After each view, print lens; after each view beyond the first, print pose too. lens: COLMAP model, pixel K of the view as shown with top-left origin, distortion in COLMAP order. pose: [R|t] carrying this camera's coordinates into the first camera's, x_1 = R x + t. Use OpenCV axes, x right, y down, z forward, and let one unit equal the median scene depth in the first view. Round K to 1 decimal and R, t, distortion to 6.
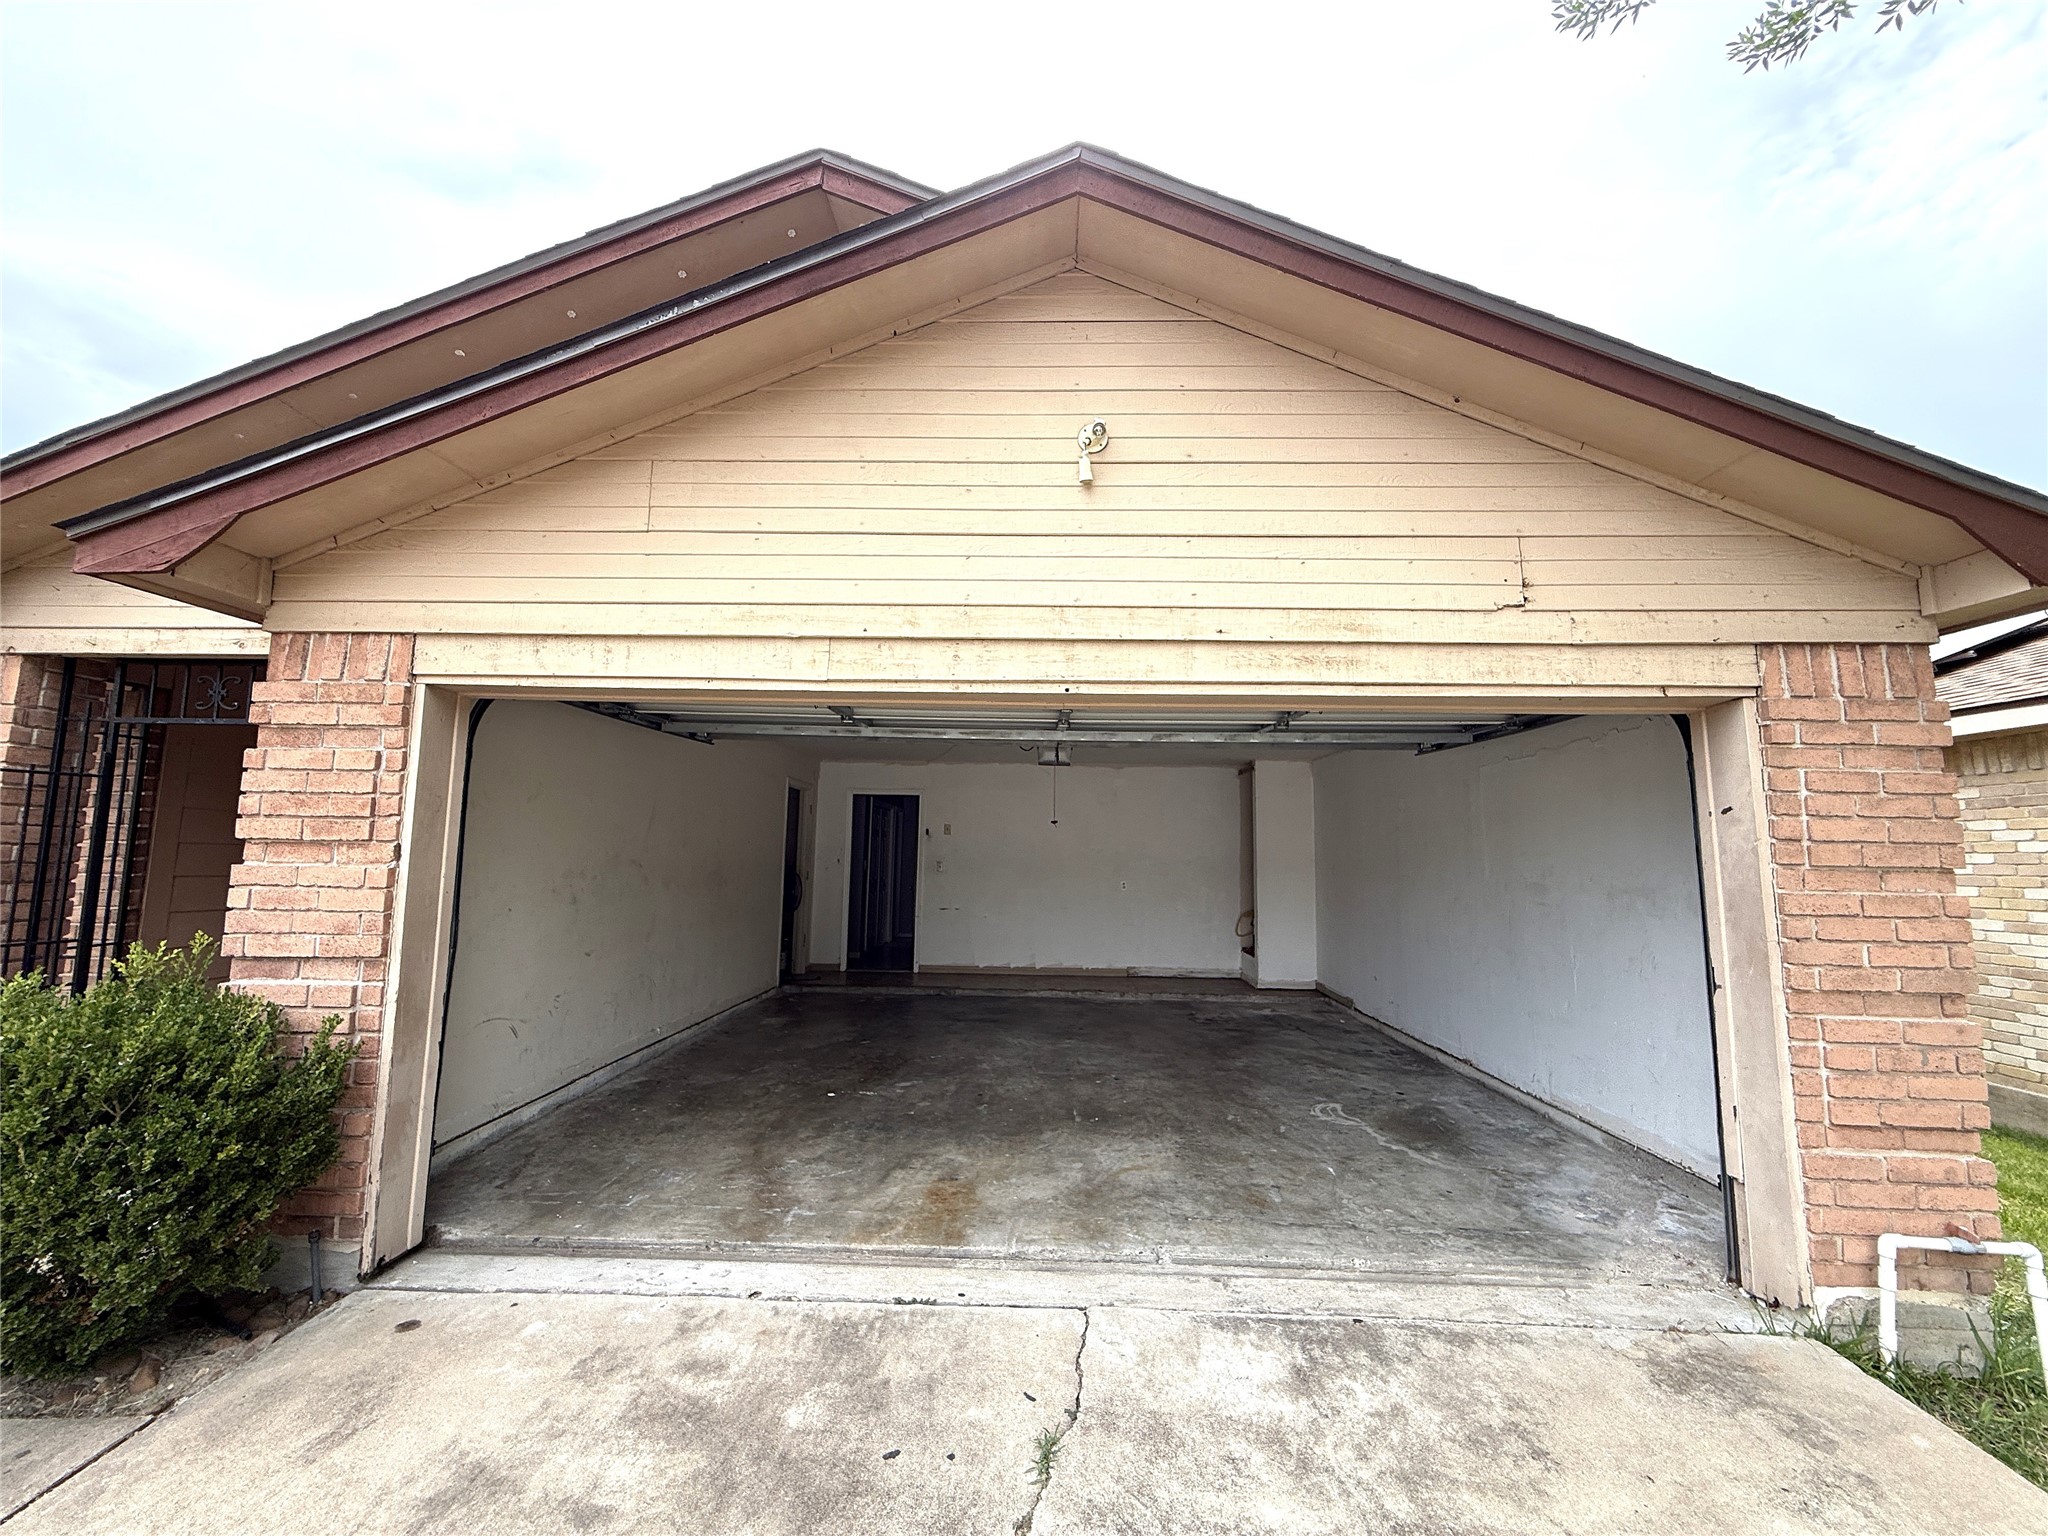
lens RADIAL K [[817.8, 0, 1017.5], [0, 817.8, 765.7], [0, 0, 1]] dist [-0.004254, 0.000103]
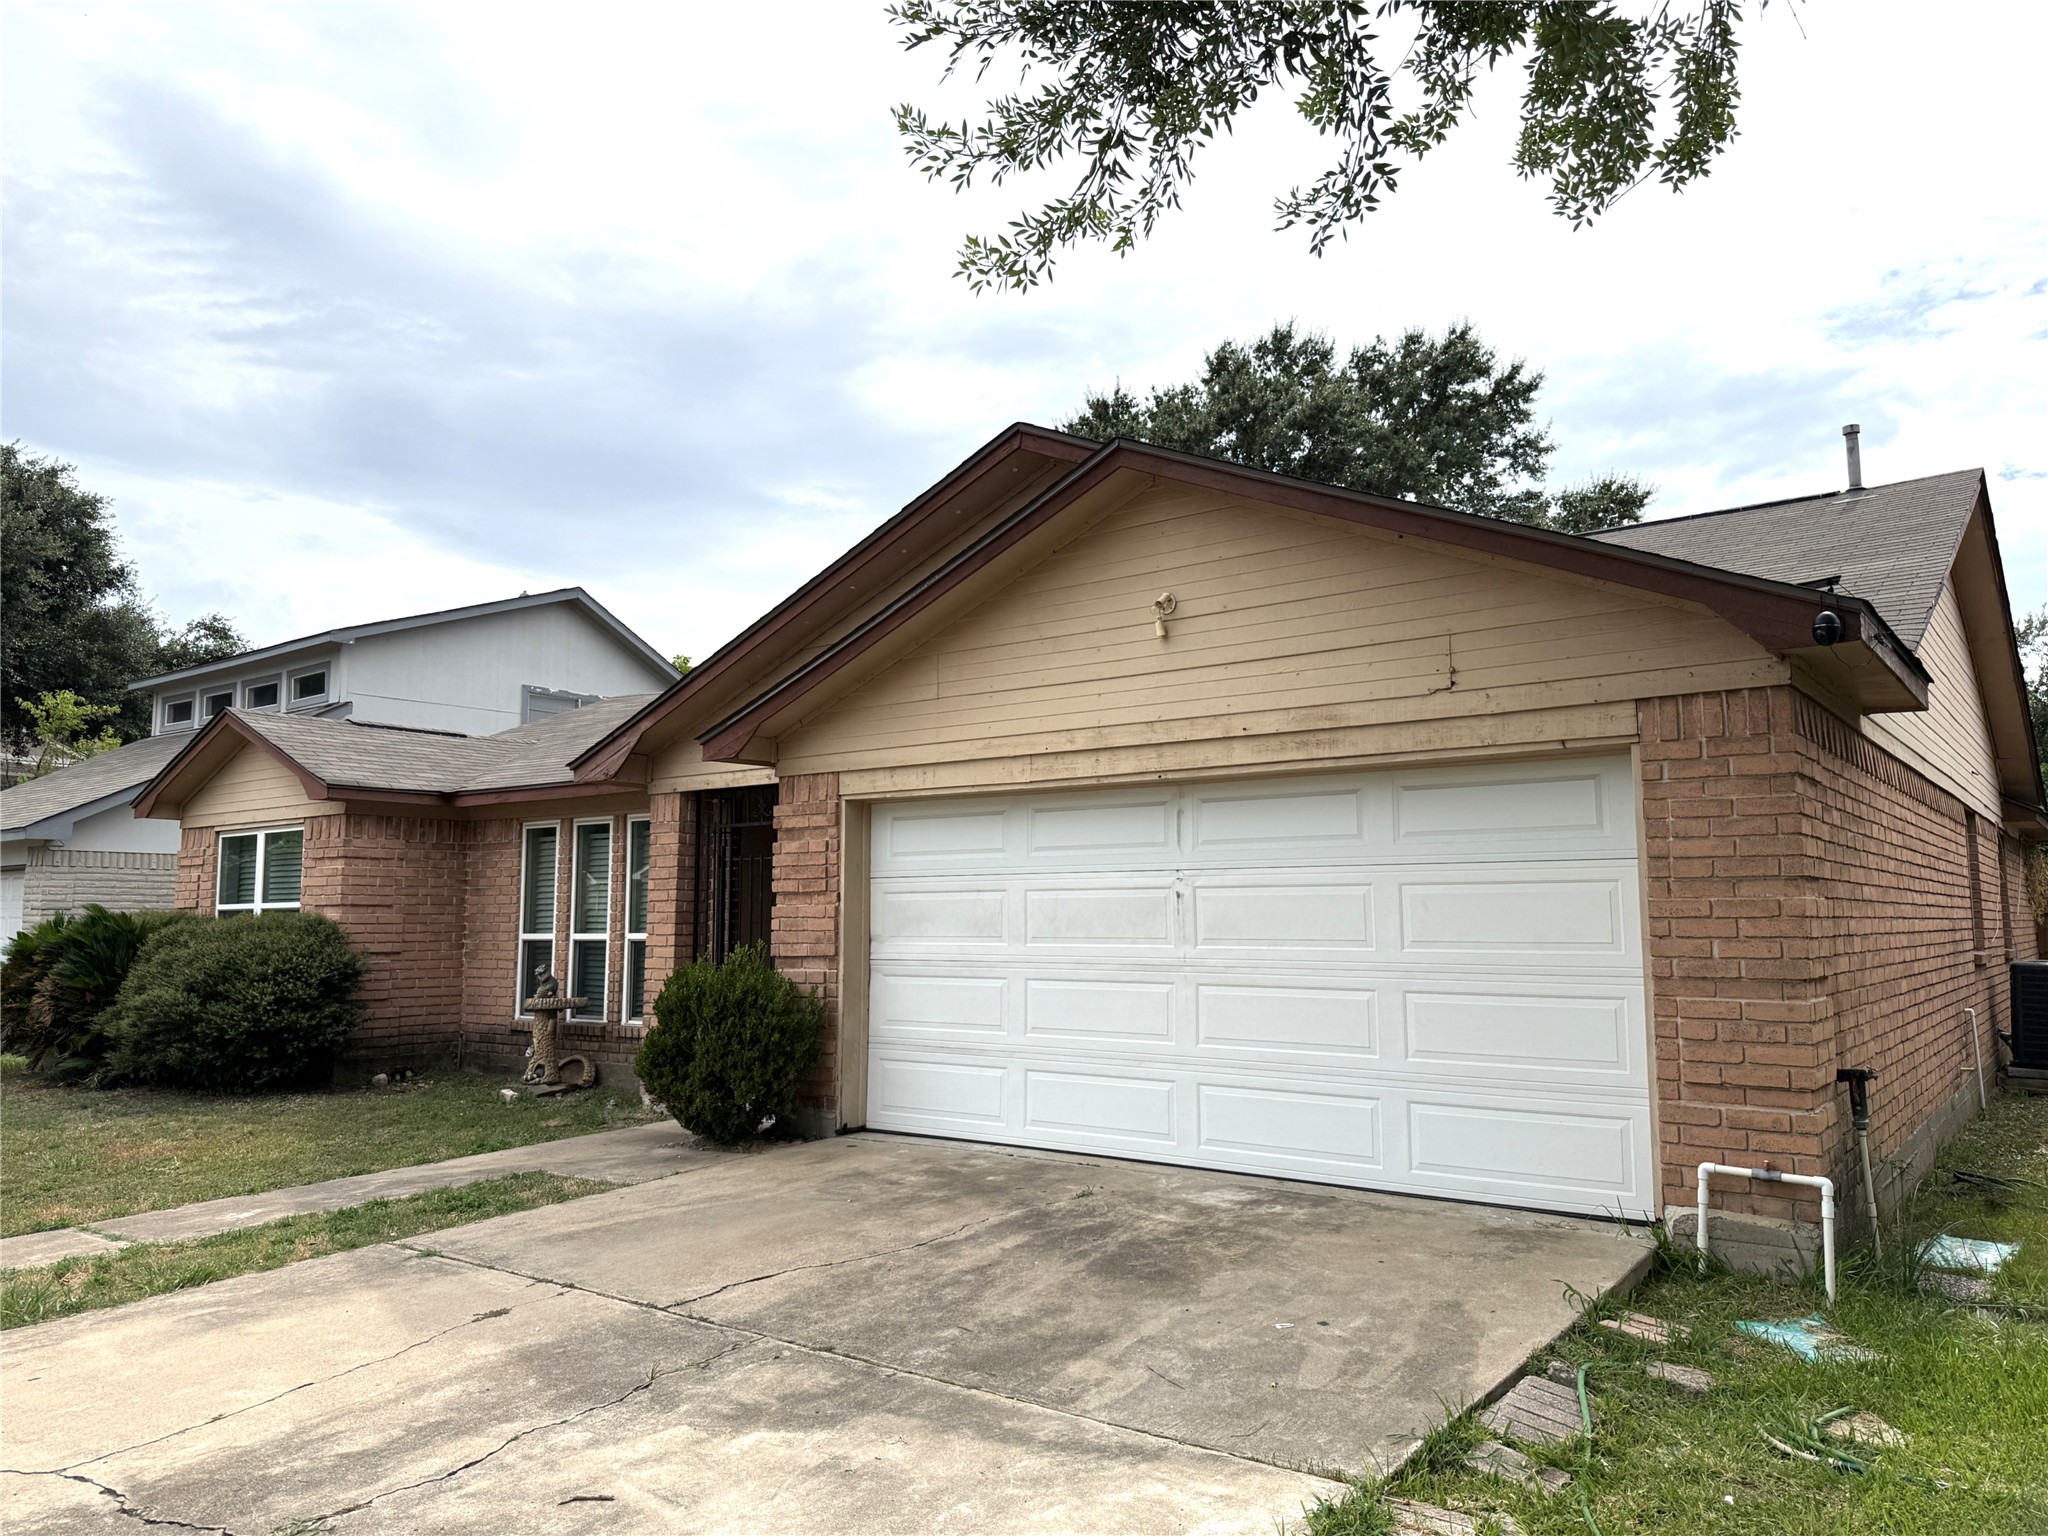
lens RADIAL K [[1434.2, 0, 1025.4], [0, 1434.2, 767.2], [0, 0, 1]] dist [0.005828, -0.007539]
pose [[0.812390, -0.078780, -0.577768, 1.411819], [0.077951, 0.996611, -0.026284, -0.062707], [0.577880, -0.023685, 0.815778, -1.316813]]
